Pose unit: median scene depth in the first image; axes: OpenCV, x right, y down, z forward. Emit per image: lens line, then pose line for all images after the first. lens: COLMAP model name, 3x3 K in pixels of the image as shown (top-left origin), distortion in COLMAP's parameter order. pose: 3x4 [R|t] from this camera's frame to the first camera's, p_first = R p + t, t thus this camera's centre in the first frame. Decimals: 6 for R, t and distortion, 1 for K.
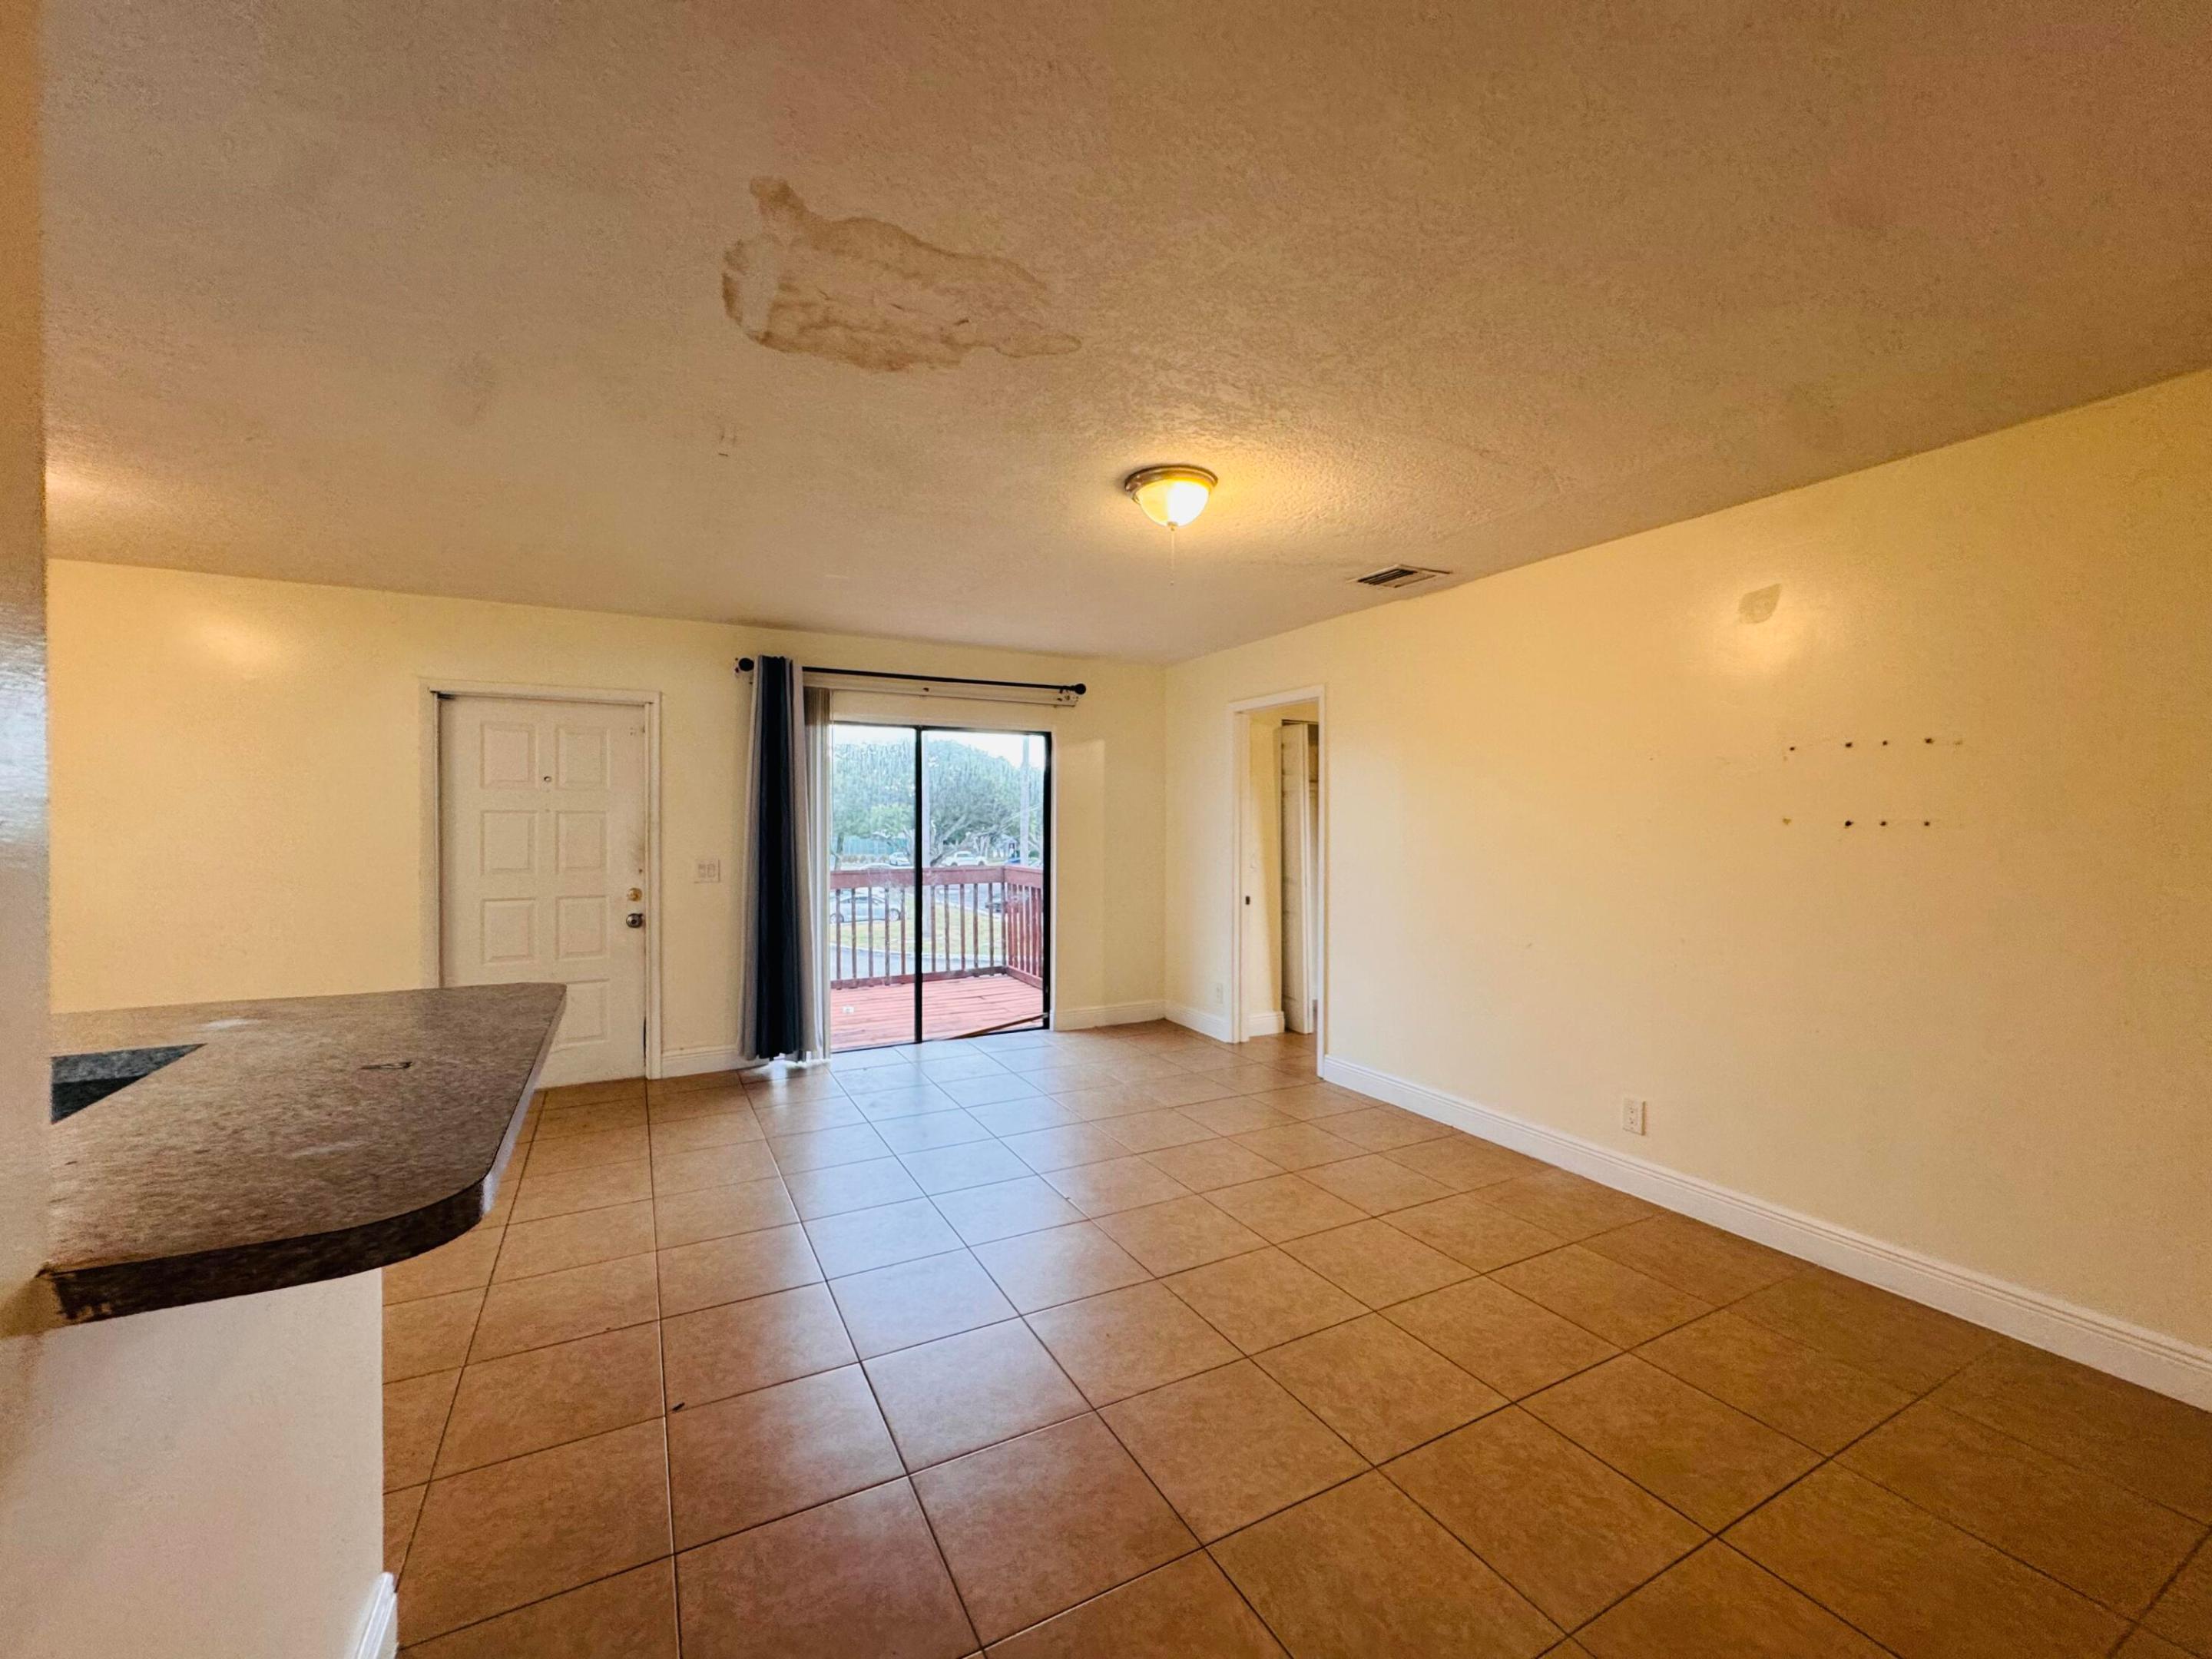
lens RADIAL K [[889.1, 0, 1100.1], [0, 889.1, 830.5], [0, 0, 1]] dist [-0.002515, 0.000008]
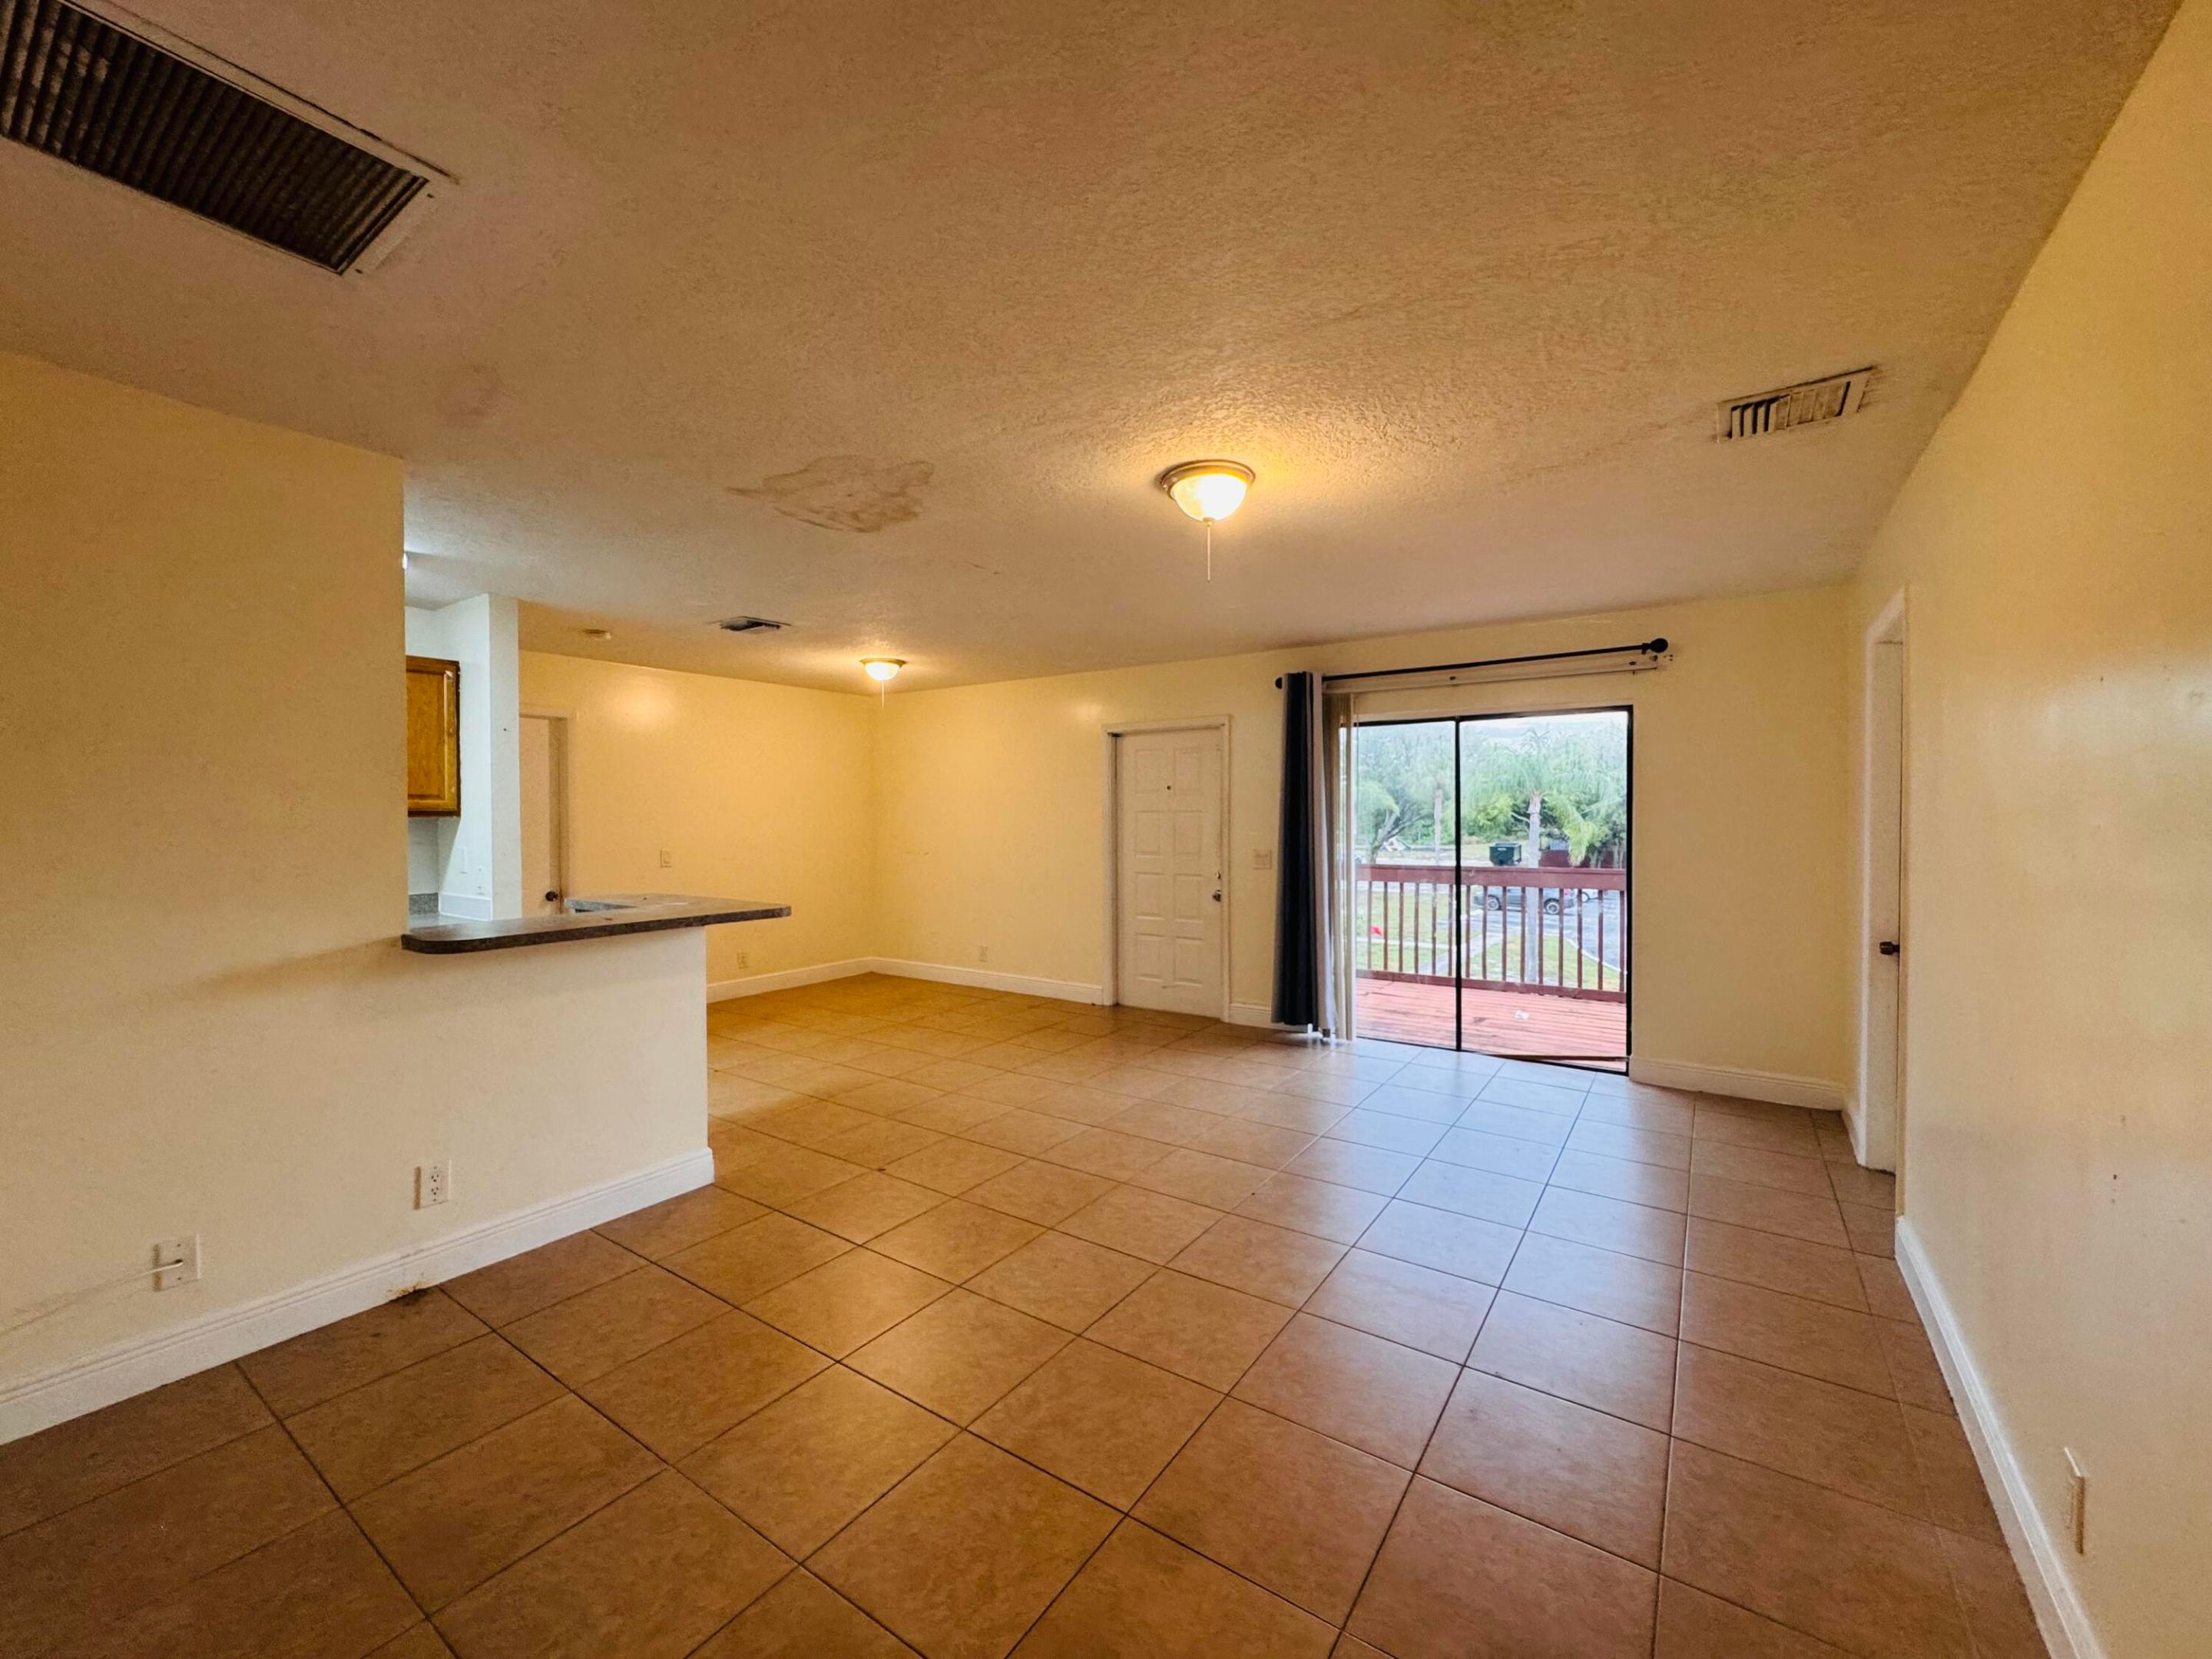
lens RADIAL K [[888.5, 0, 1104.1], [0, 888.5, 830.2], [0, 0, 1]] dist [-0.003267, 0.000529]
pose [[0.460915, 0.012399, -0.887358, 0.535419], [-0.003226, 0.999919, 0.012296, -0.008434], [0.887438, -0.002805, 0.460918, 0.264123]]
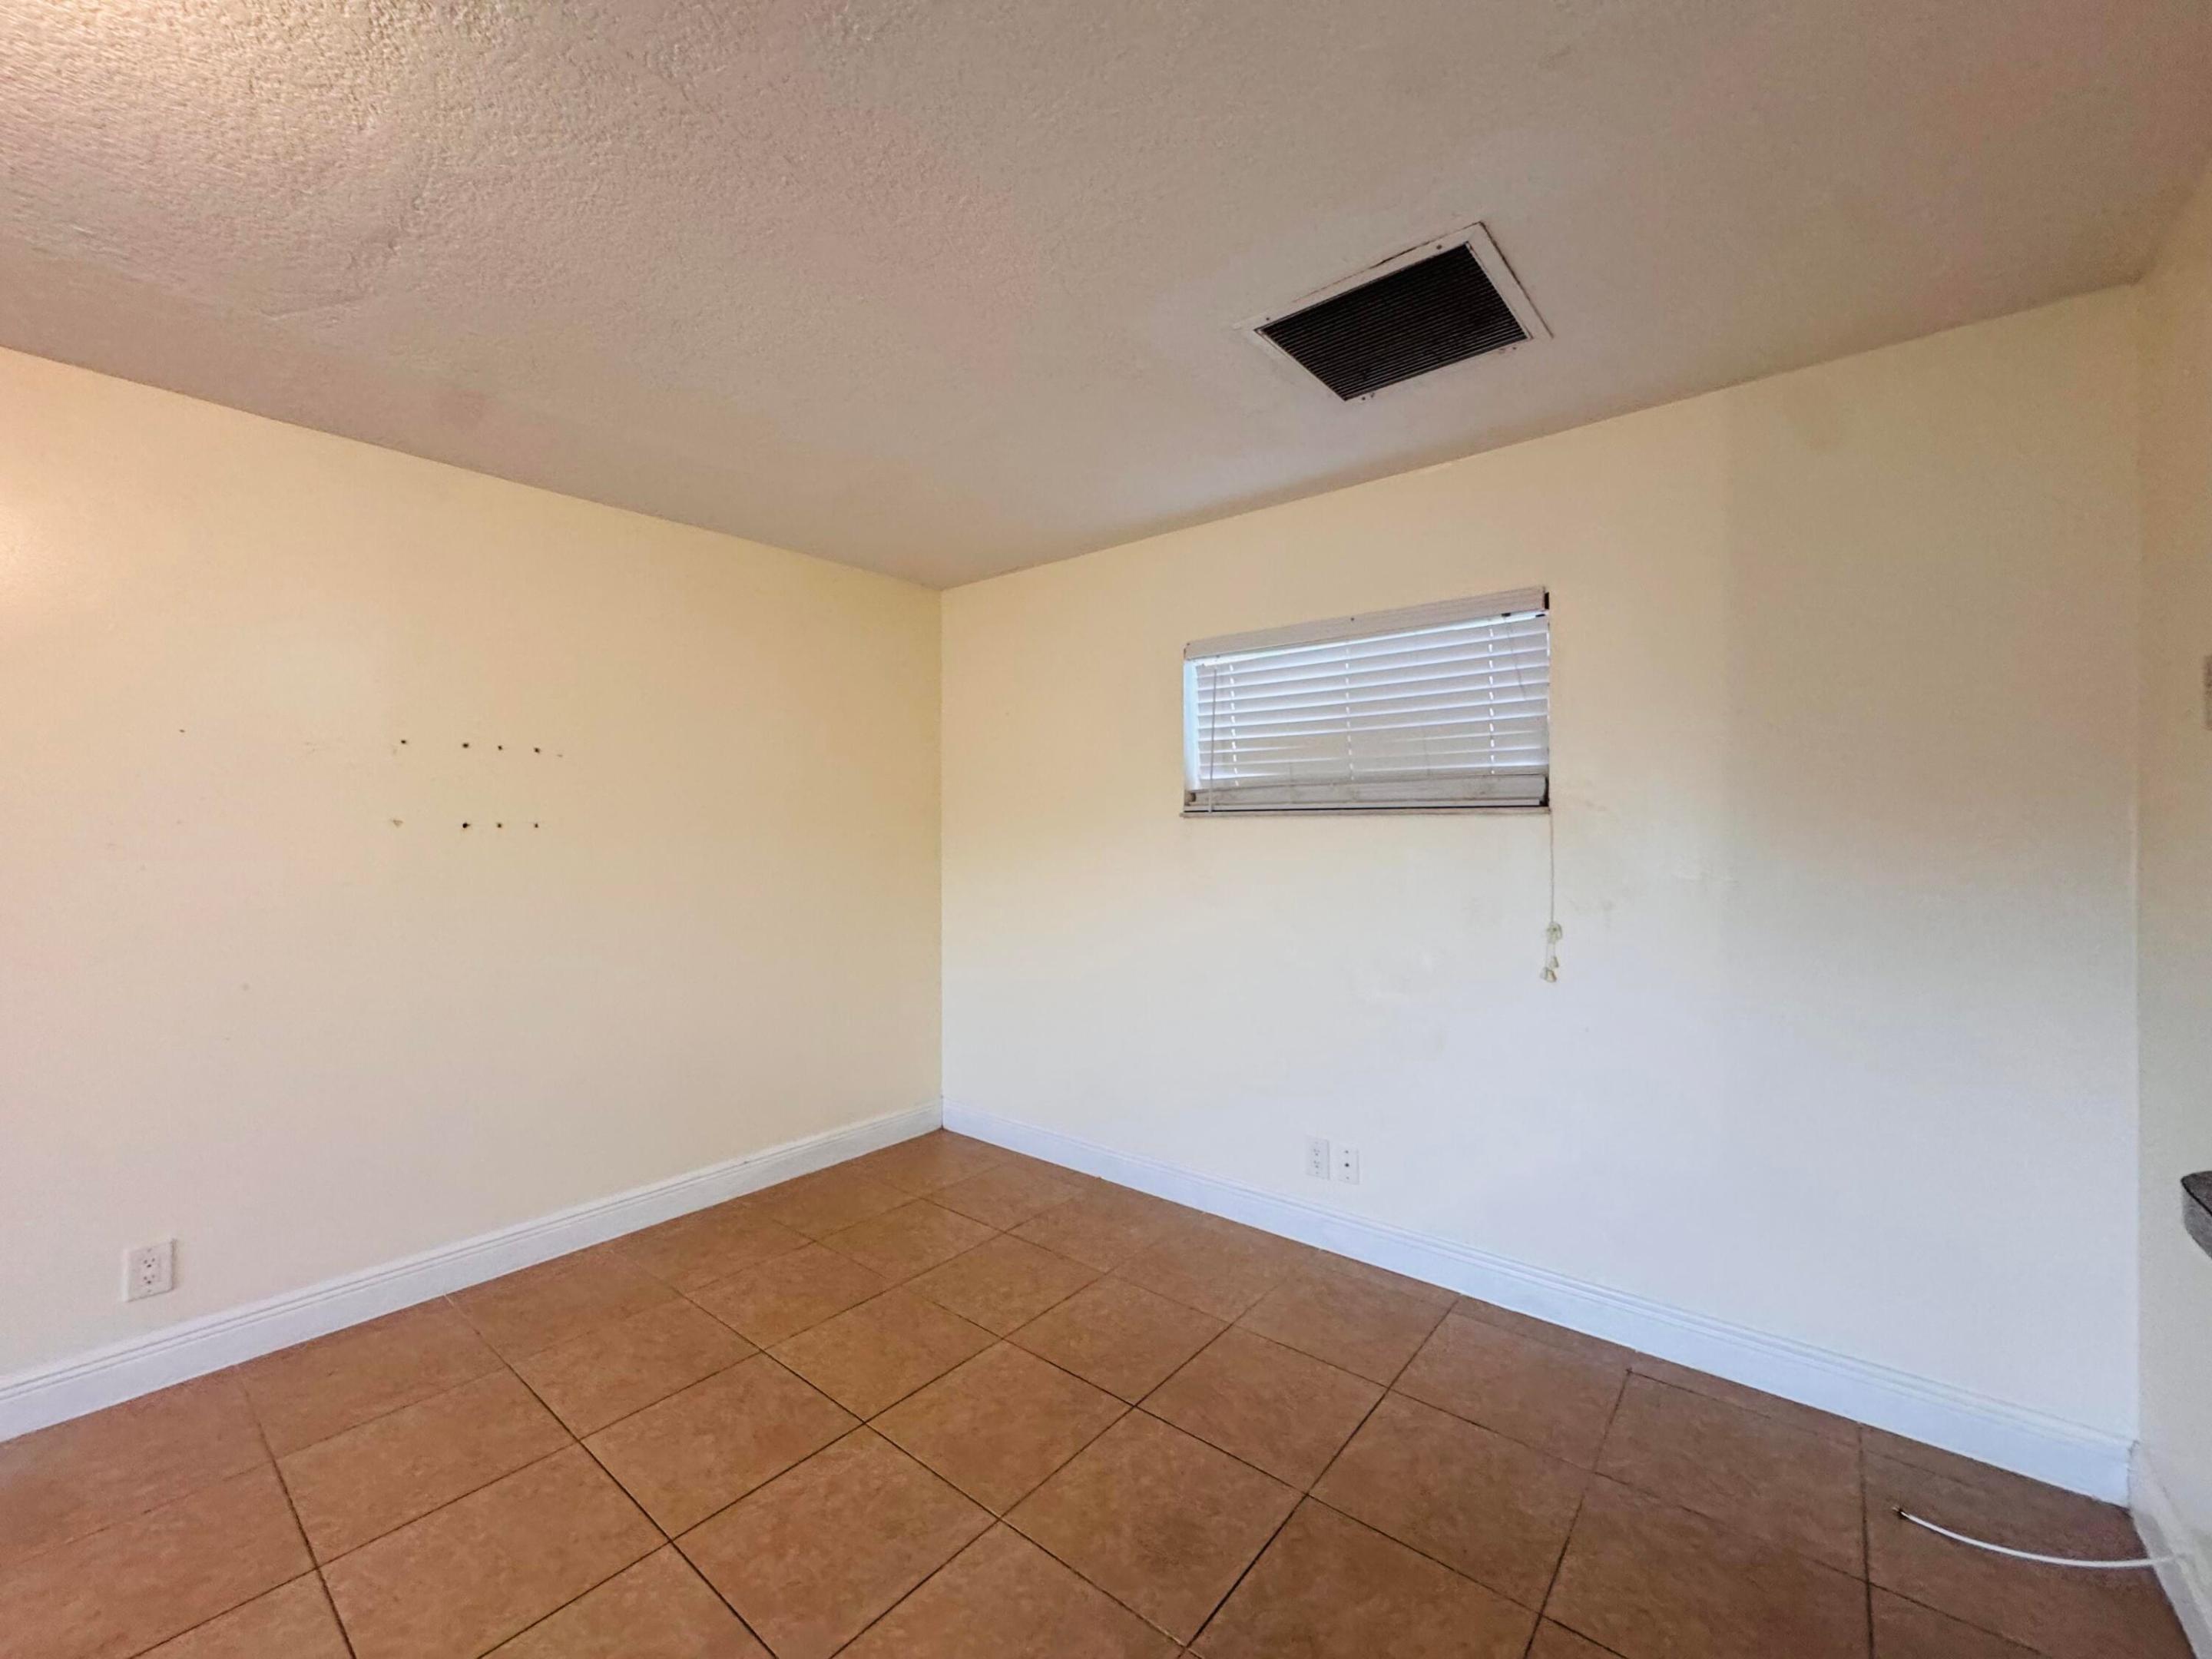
lens RADIAL K [[889.3, 0, 1101.5], [0, 889.3, 827.1], [0, 0, 1]] dist [-0.004189, 0.000384]
pose [[-0.386618, -0.003269, 0.922234, -0.191140], [0.006898, 0.999955, 0.006437, -0.004350], [-0.922214, 0.008851, -0.386578, 0.420957]]
